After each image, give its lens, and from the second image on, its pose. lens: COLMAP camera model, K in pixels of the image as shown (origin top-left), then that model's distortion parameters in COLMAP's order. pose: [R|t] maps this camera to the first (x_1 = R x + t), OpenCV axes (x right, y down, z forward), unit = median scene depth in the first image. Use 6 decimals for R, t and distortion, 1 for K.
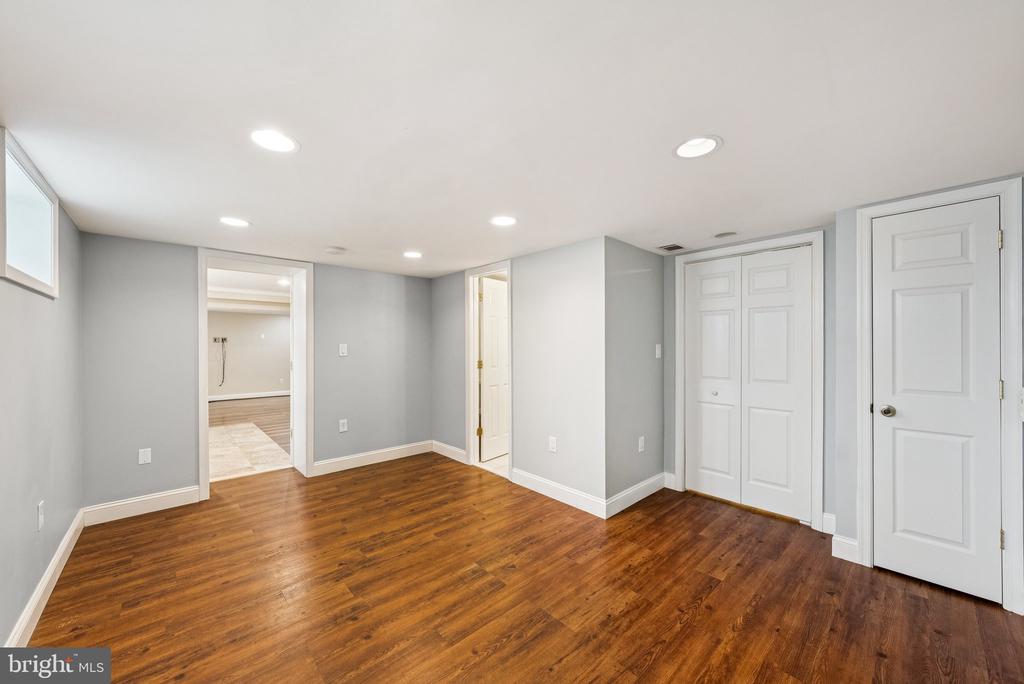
lens RADIAL K [[373.5, 0, 512.1], [0, 373.5, 340.7], [0, 0, 1]] dist [-0.003541, -0.000172]
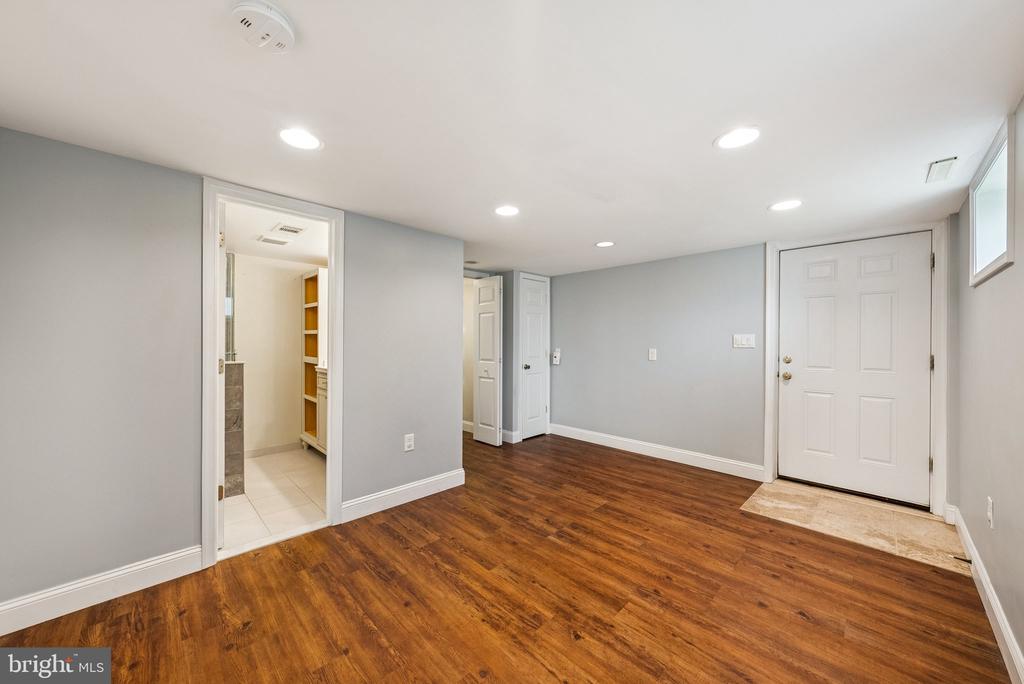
lens RADIAL K [[373.5, 0, 512.2], [0, 373.5, 345.0], [0, 0, 1]] dist [-0.003541, -0.000172]
pose [[-0.032980, -0.008632, 0.999419, -1.114459], [-0.014000, 0.999869, 0.008174, 0.055620], [-0.999358, -0.013722, -0.033097, 1.126130]]
